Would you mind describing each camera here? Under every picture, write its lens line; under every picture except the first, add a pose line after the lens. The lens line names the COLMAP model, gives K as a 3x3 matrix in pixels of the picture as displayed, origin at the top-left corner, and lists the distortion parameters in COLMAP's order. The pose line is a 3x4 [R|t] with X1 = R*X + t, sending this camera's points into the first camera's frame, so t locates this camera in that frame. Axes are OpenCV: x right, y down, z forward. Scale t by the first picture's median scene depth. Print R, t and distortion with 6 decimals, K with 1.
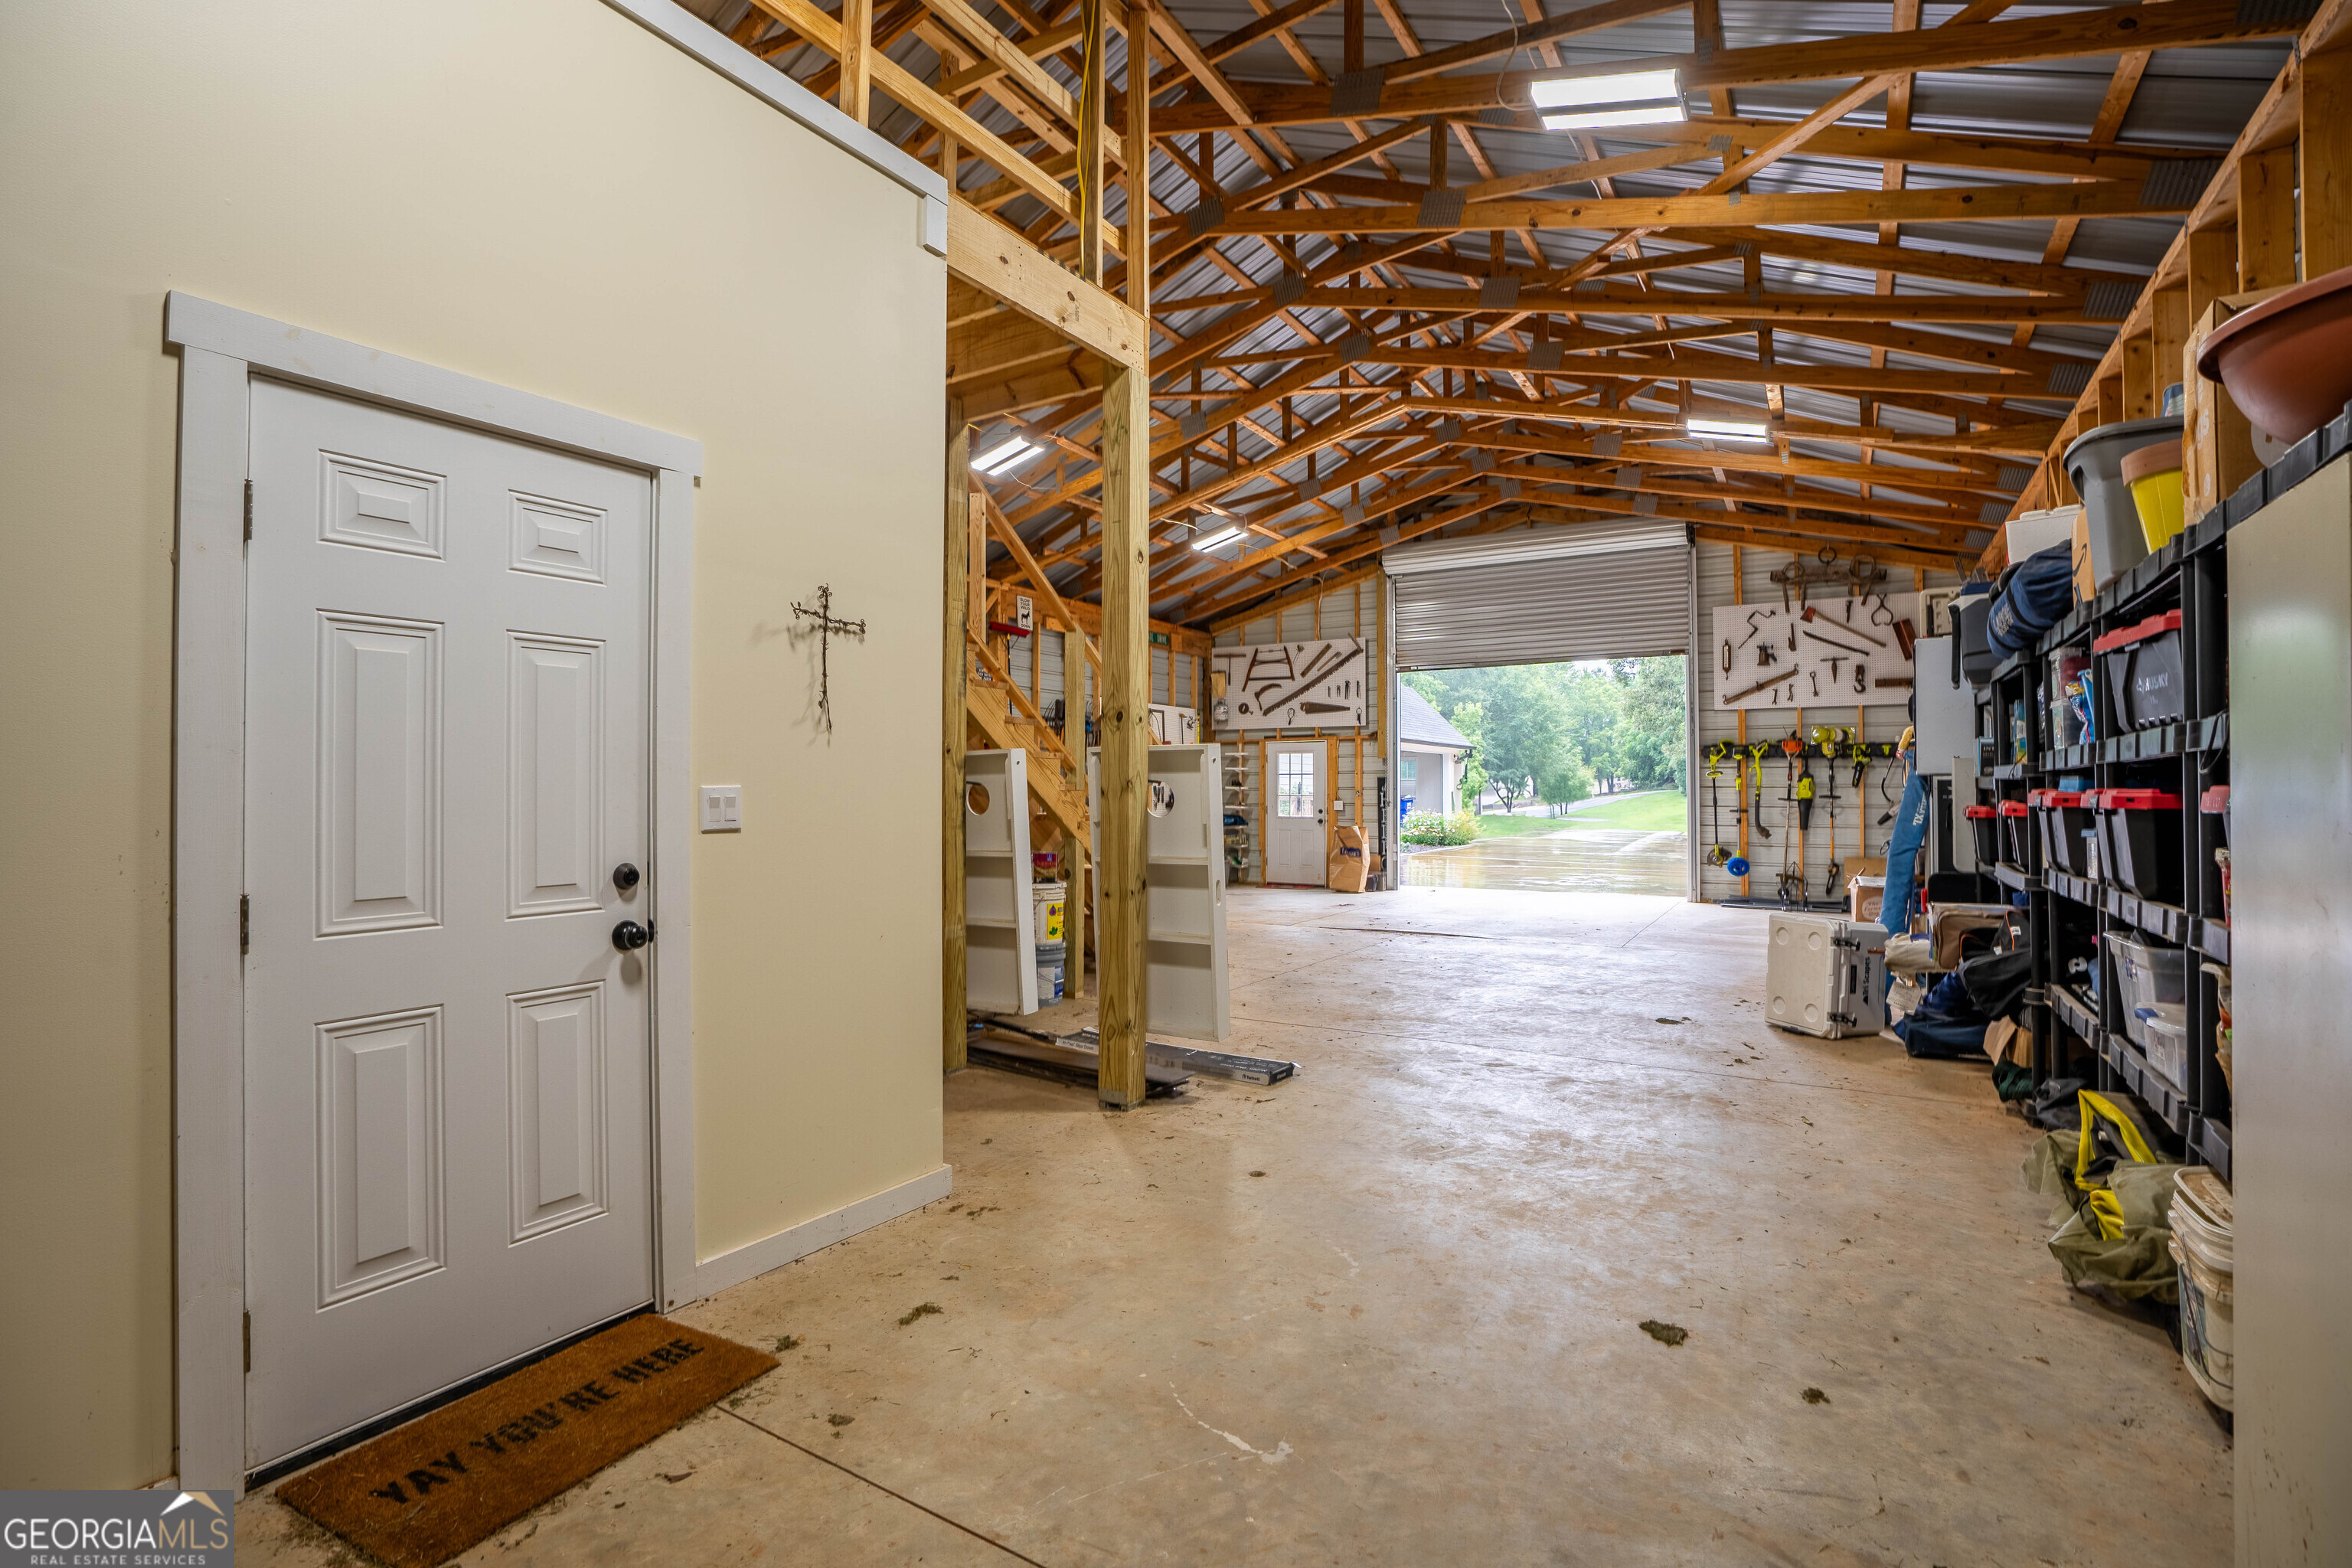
lens RADIAL K [[1087.3, 0, 1176.5], [0, 1087.3, 766.7], [0, 0, 1]] dist [-0.070860, 0.032911]
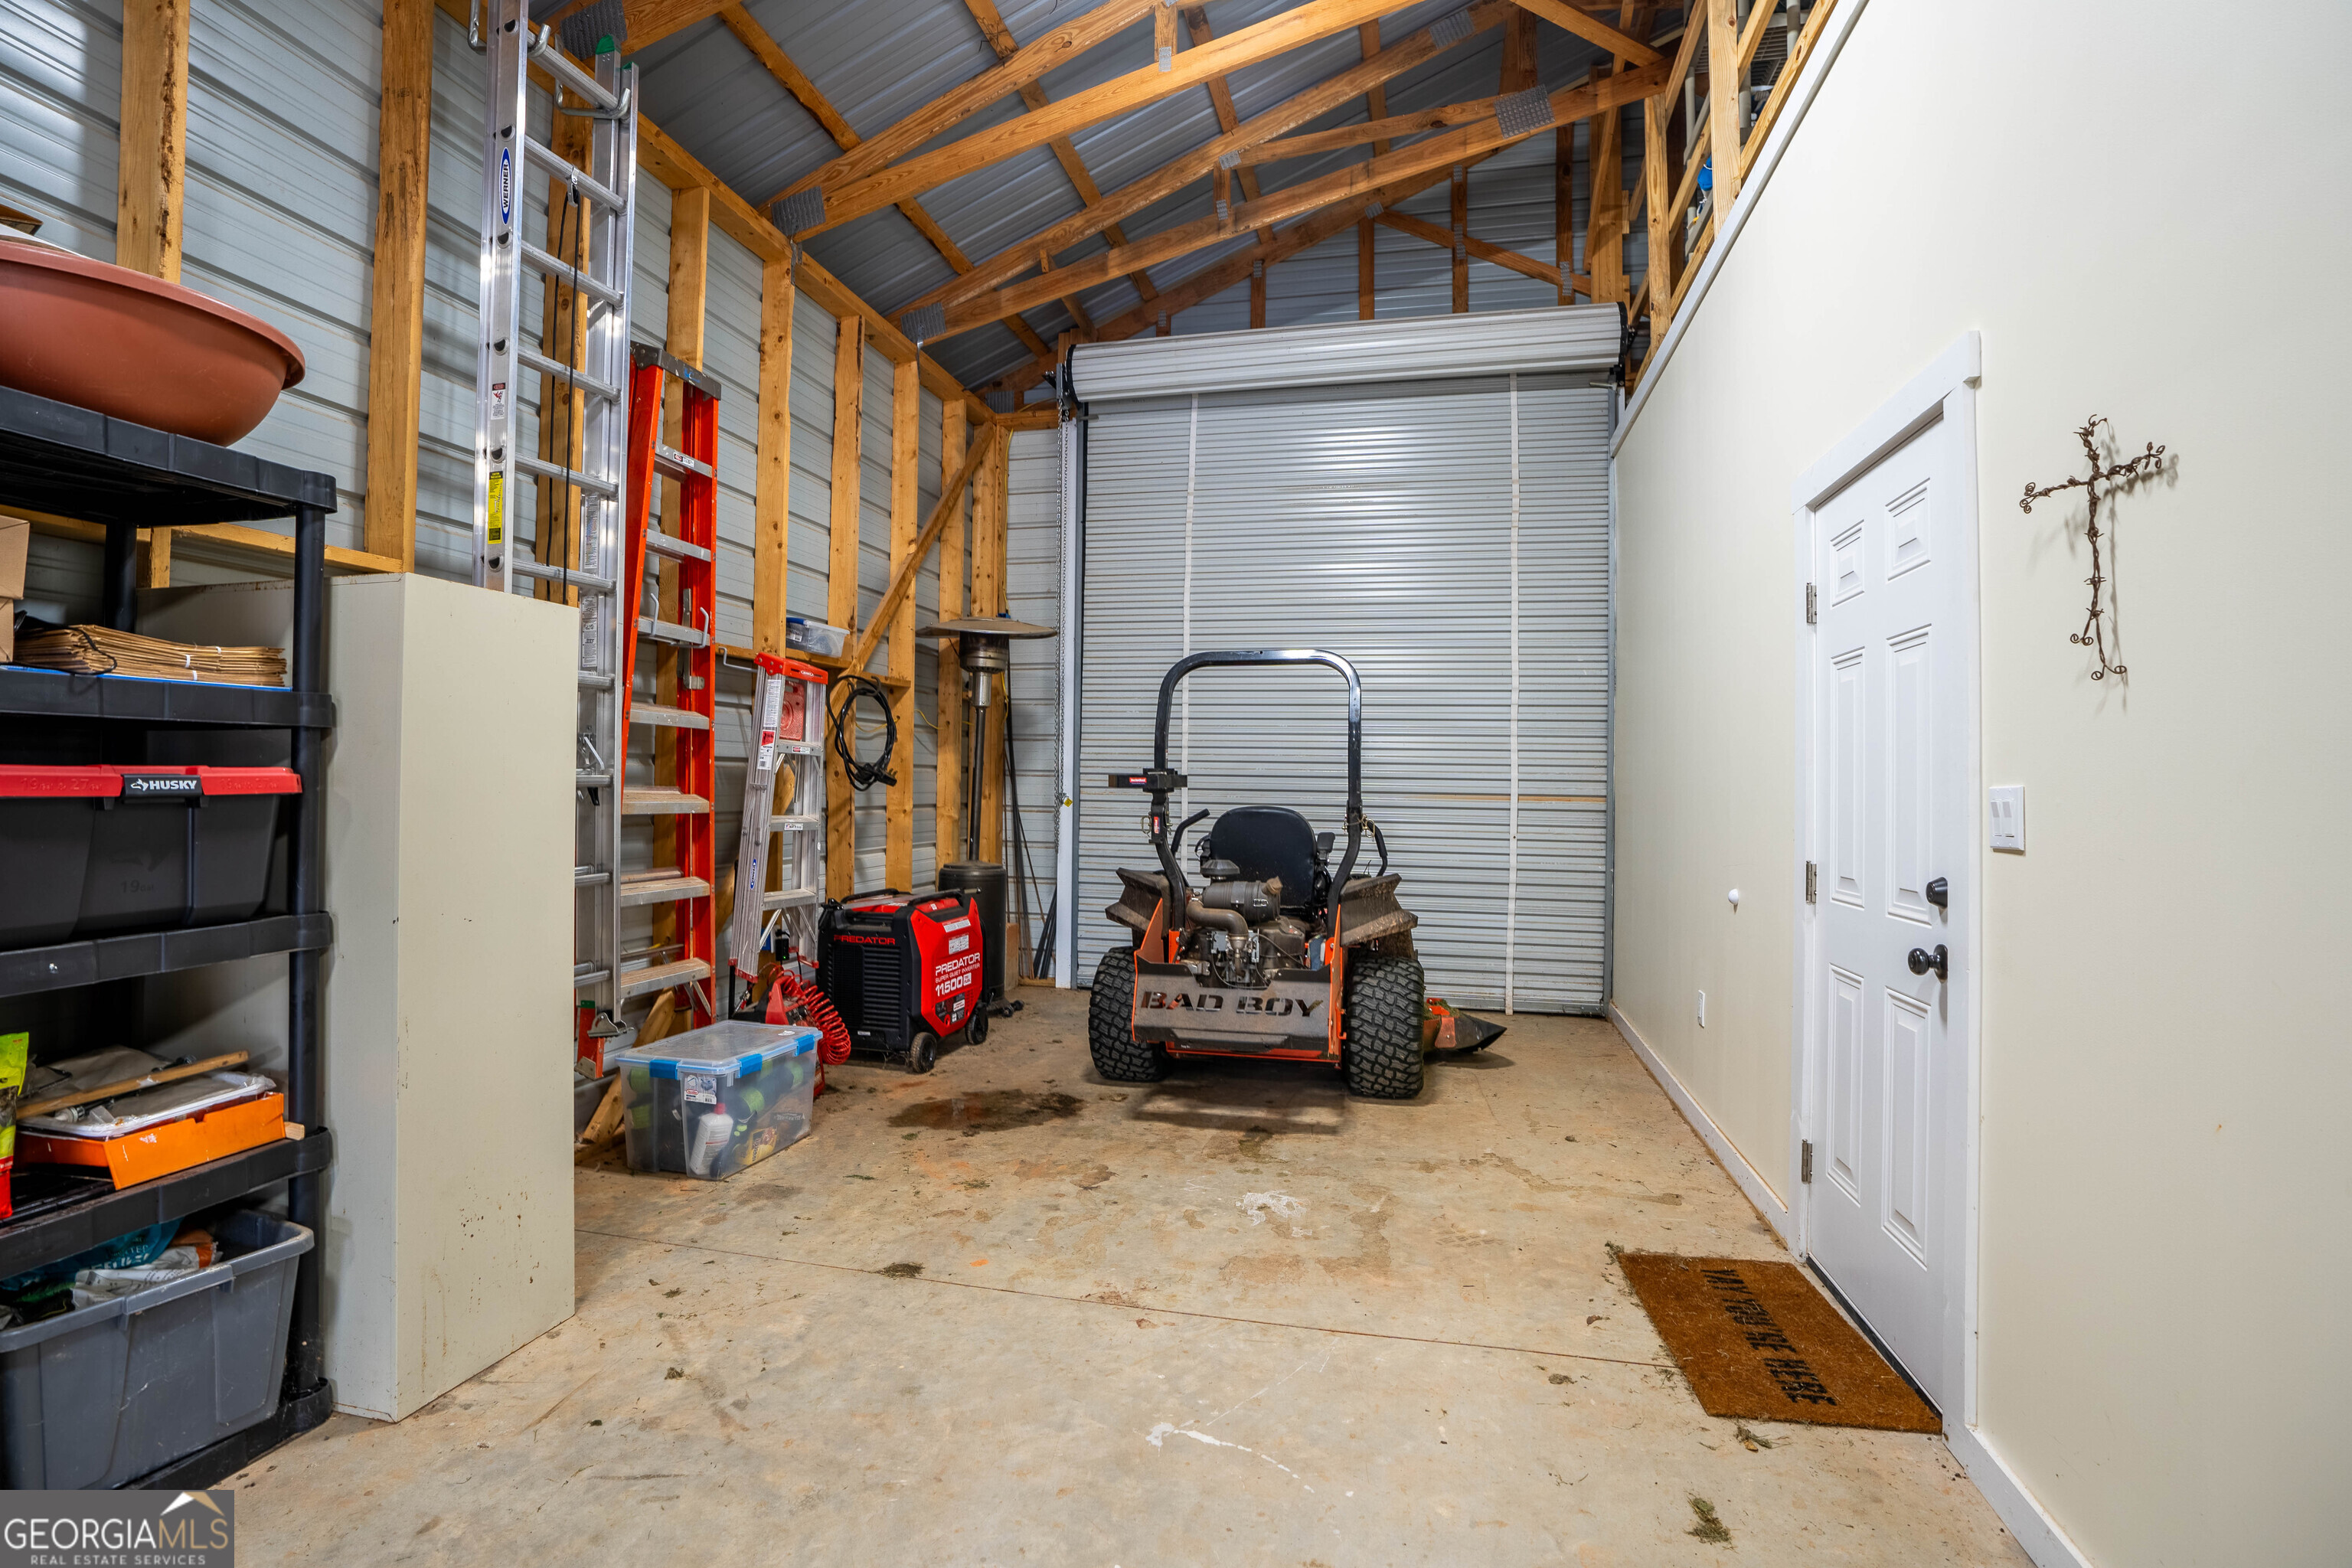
lens RADIAL K [[1087.3, 0, 1176.5], [0, 1087.3, 766.7], [0, 0, 1]] dist [-0.070860, 0.032911]
pose [[-0.946485, -0.011276, -0.322549, 0.399593], [0.000254, 0.999363, -0.035682, 0.038427], [0.322746, -0.033855, -0.945880, 1.908593]]
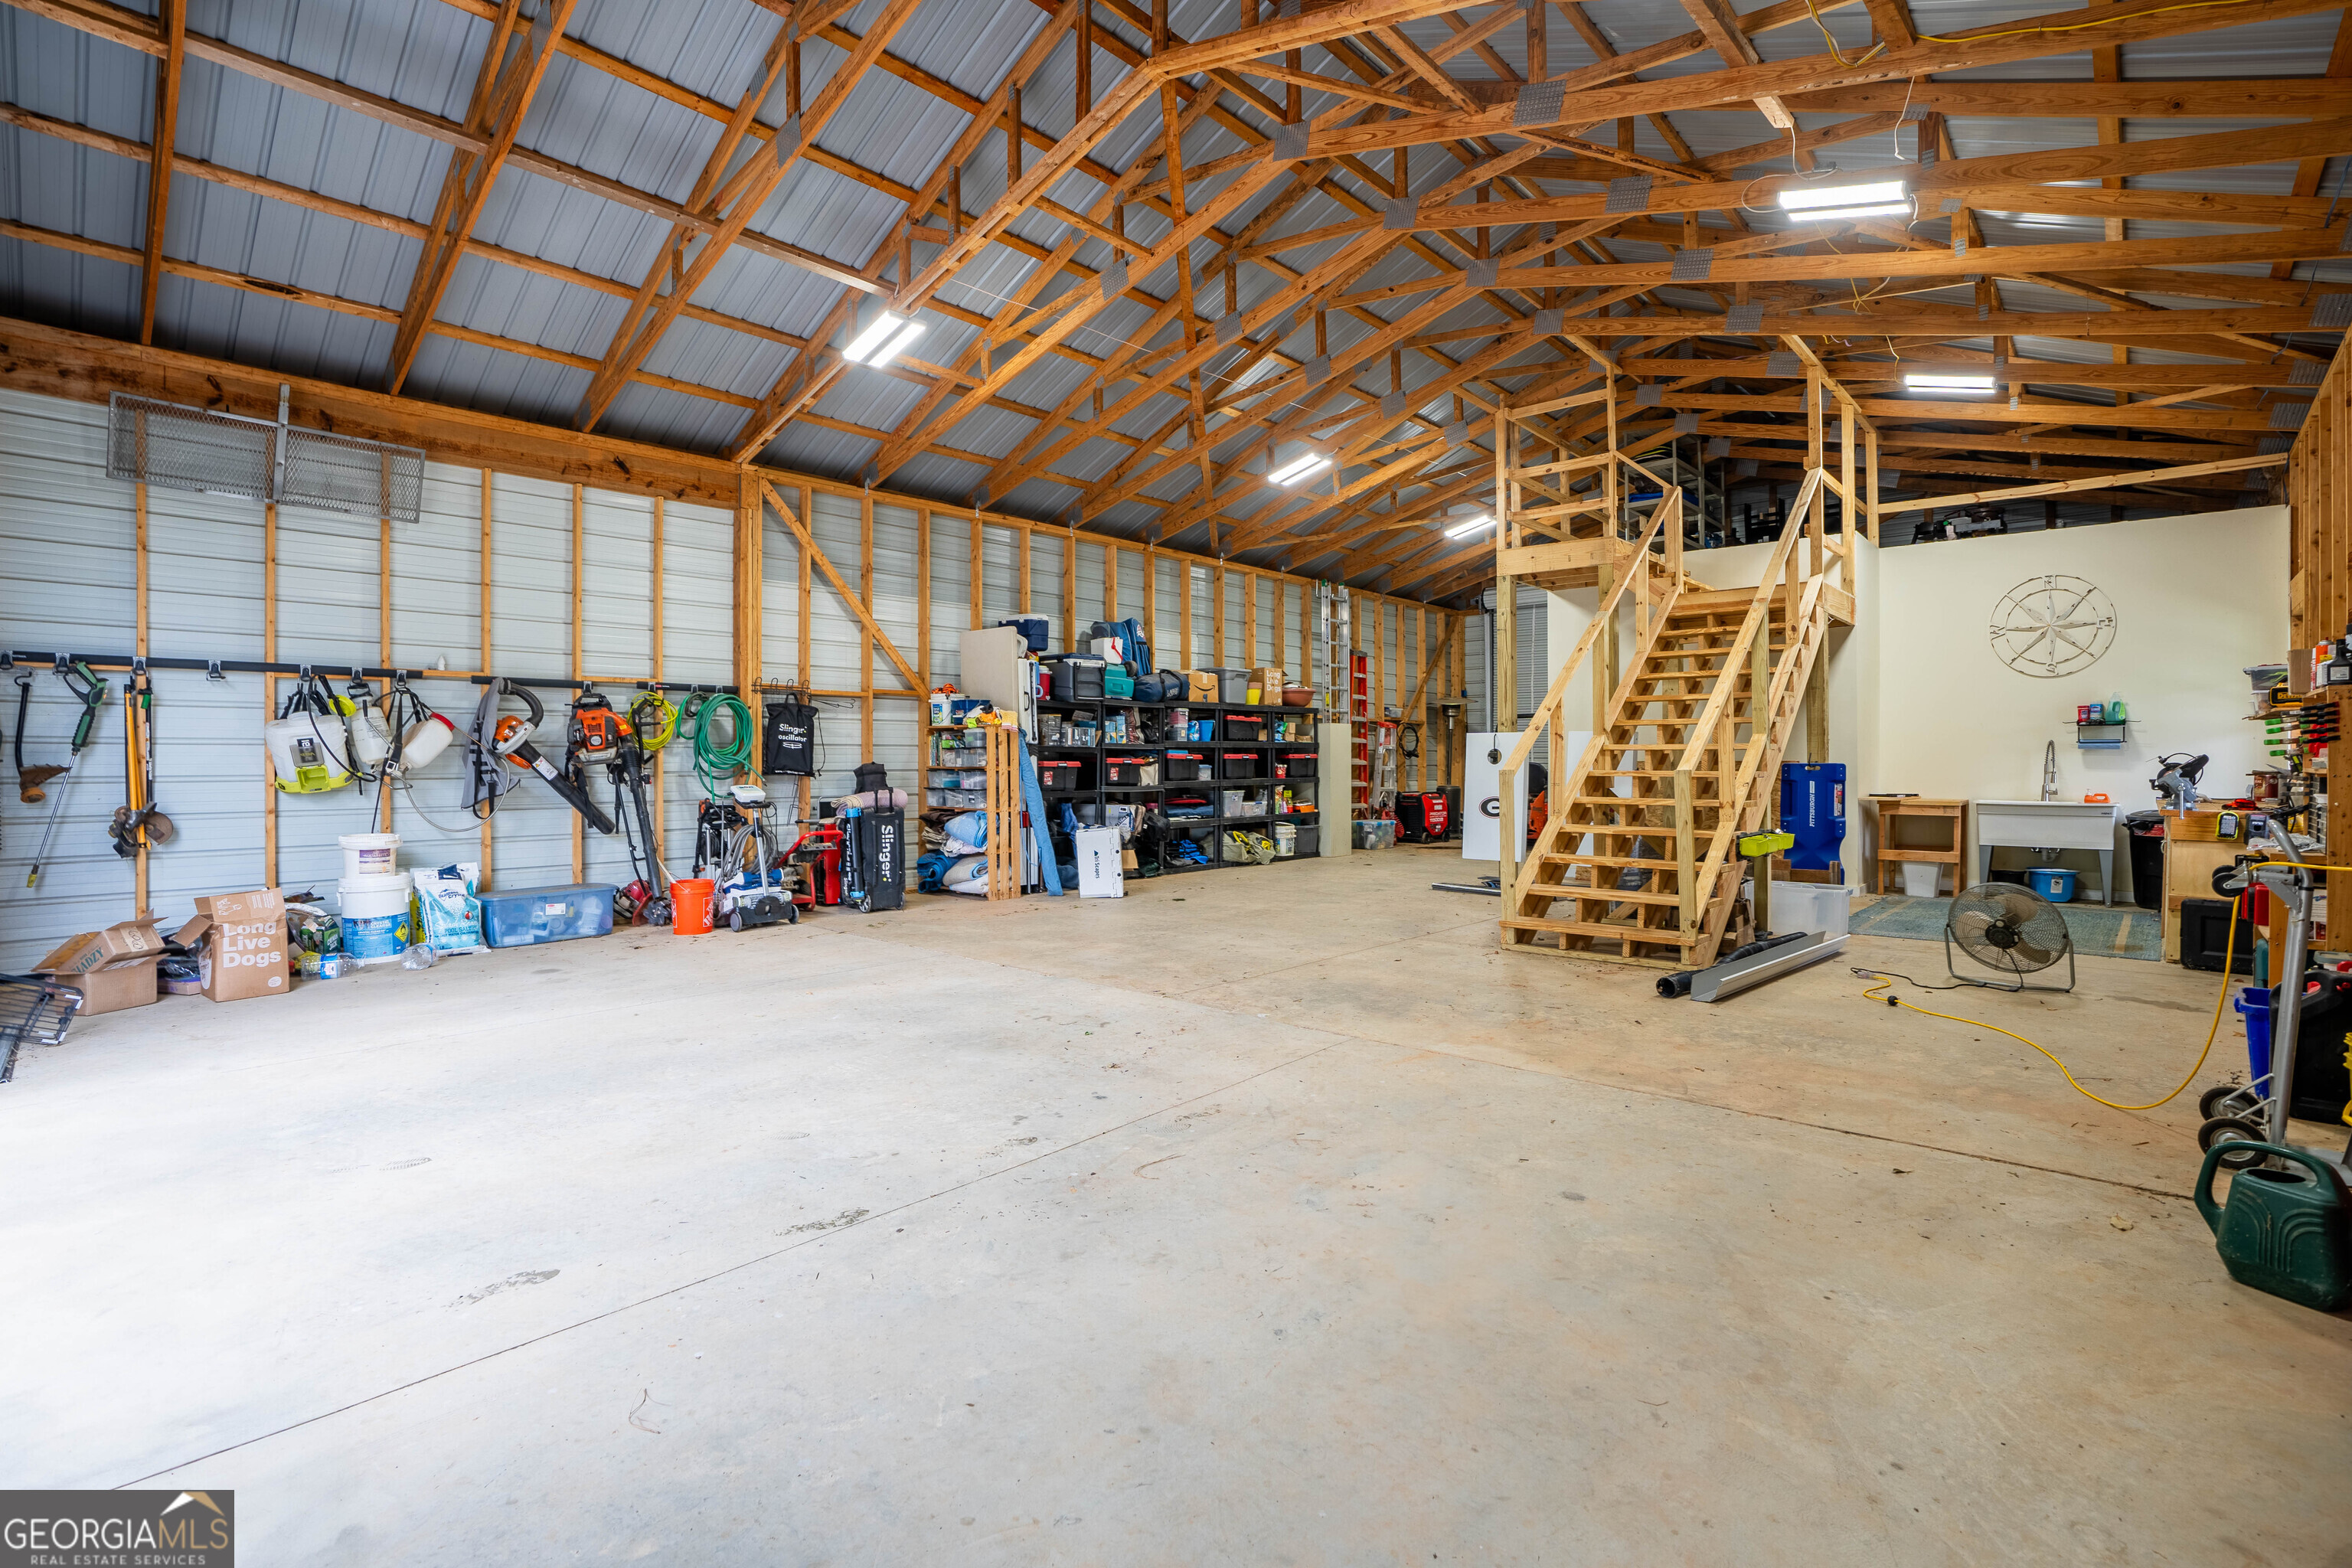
lens RADIAL K [[1087.3, 0, 1176.5], [0, 1087.3, 766.7], [0, 0, 1]] dist [-0.070860, 0.032911]
pose [[-0.982998, 0.003462, 0.183583, 0.442993], [0.000411, 0.999861, -0.016654, 0.111199], [-0.183616, -0.016295, -0.982863, 4.539289]]
